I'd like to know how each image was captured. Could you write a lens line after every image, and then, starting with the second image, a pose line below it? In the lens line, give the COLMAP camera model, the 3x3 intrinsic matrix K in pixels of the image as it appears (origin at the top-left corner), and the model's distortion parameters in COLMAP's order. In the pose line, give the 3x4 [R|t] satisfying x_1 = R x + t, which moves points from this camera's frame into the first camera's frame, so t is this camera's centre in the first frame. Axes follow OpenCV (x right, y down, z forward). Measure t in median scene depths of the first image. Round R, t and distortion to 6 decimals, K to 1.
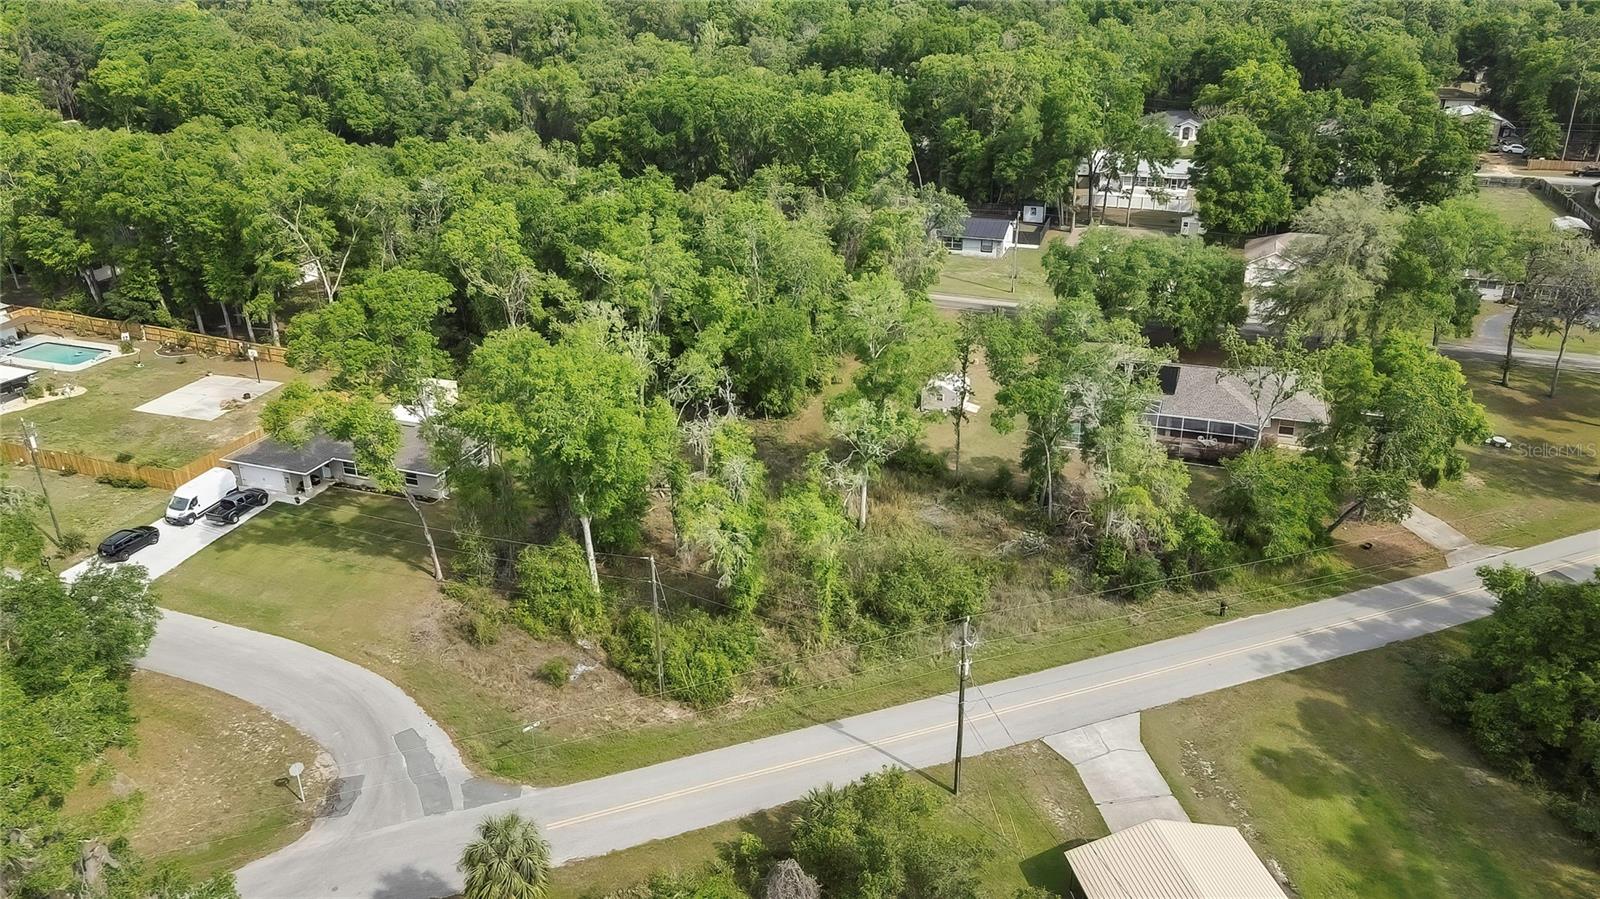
lens RADIAL K [[1183.4, 0, 797.0], [0, 1183.4, 448.4], [0, 0, 1]] dist [0.012562, 0.009254]
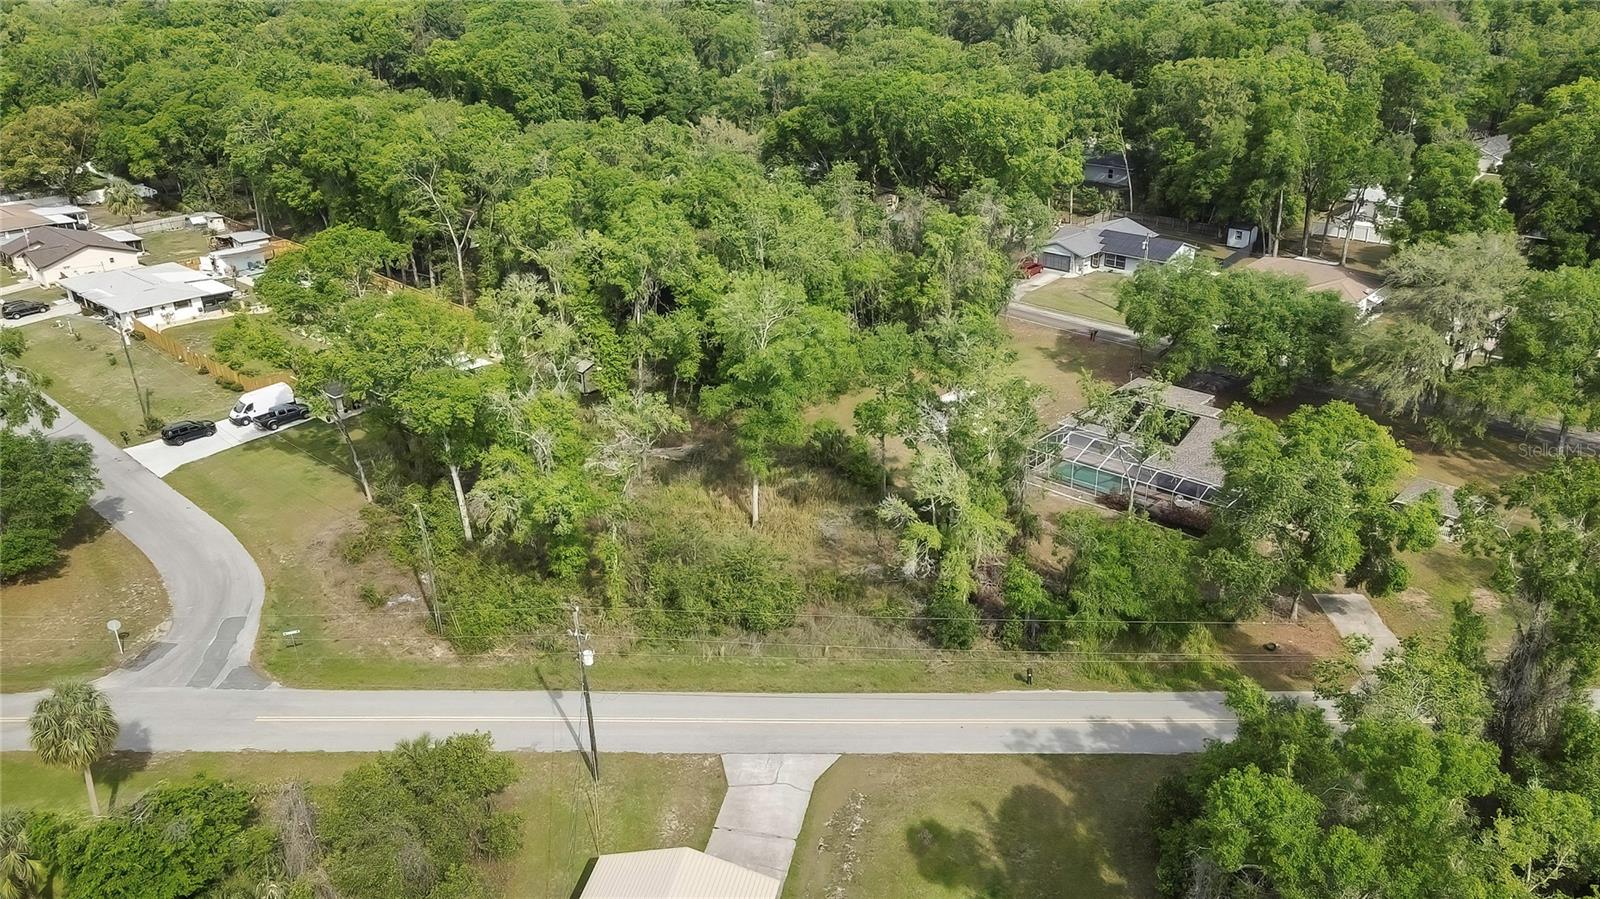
lens RADIAL K [[1183.4, 0, 799.4], [0, 1183.4, 446.9], [0, 0, 1]] dist [0.012562, 0.009254]
pose [[0.924437, 0.150446, -0.350404, 0.343526], [-0.148730, 0.988361, 0.031973, -0.029018], [0.351136, 0.022559, 0.936053, 0.057454]]
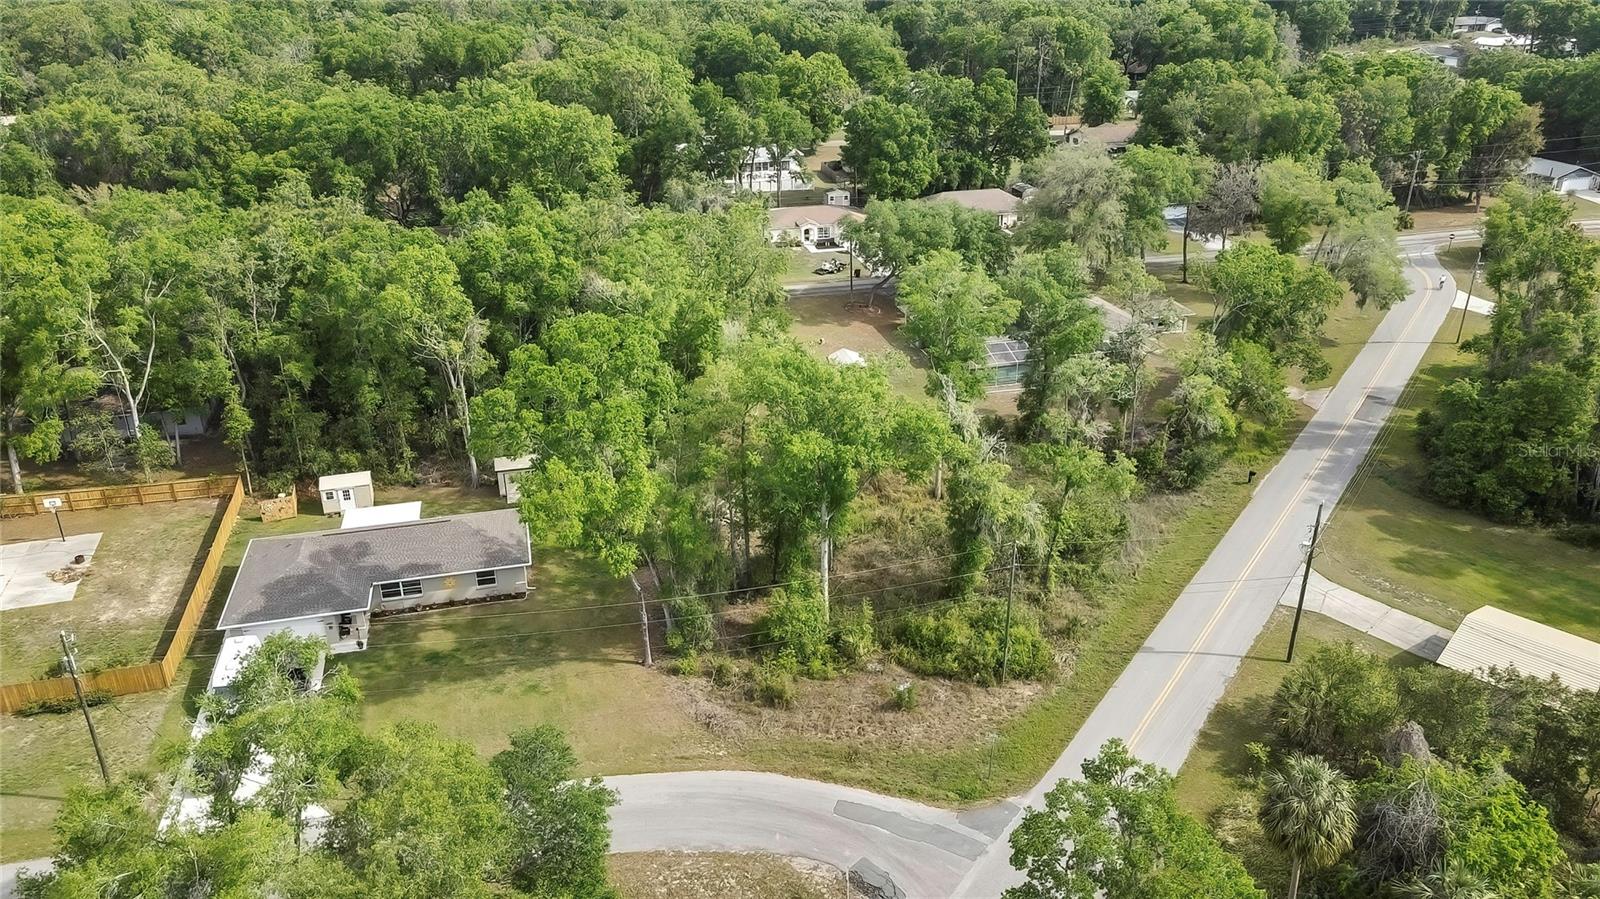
lens RADIAL K [[1183.4, 0, 798.7], [0, 1183.4, 454.9], [0, 0, 1]] dist [0.012562, 0.009254]
pose [[0.821952, -0.229698, 0.521186, -0.459482], [0.232427, 0.970684, 0.061246, -0.047855], [-0.519975, 0.070797, 0.851243, 0.142878]]
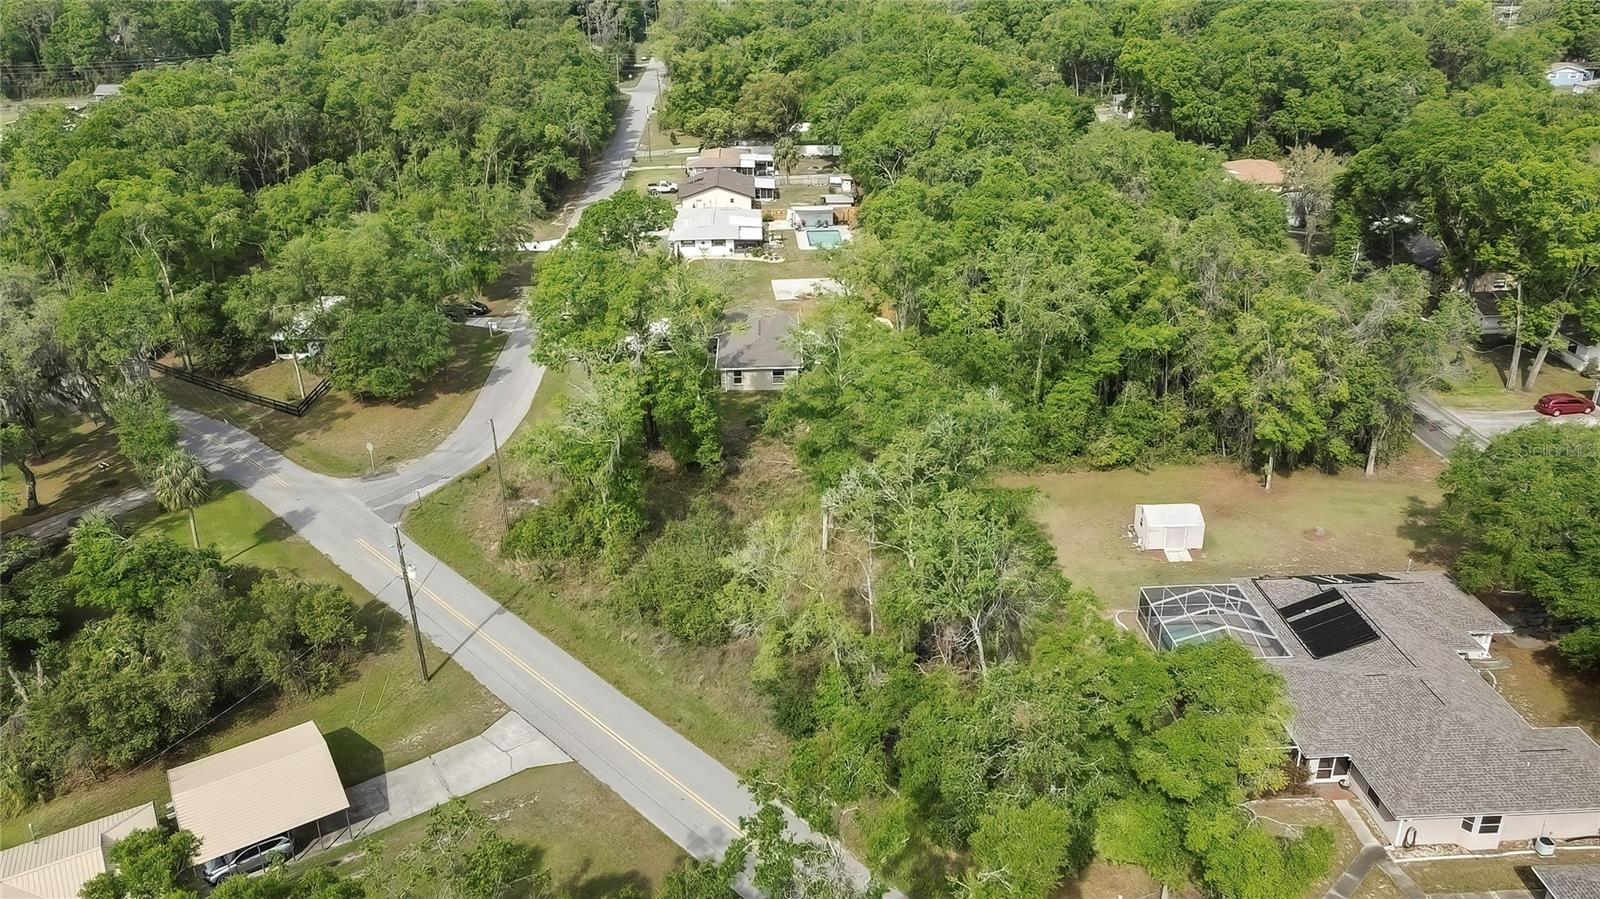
lens RADIAL K [[1183.4, 0, 788.6], [0, 1183.4, 449.8], [0, 0, 1]] dist [0.012562, 0.009254]
pose [[0.372487, 0.376016, -0.848449, 0.665628], [-0.363987, 0.900180, 0.239144, -0.184575], [0.853678, 0.219746, 0.472171, 0.396684]]
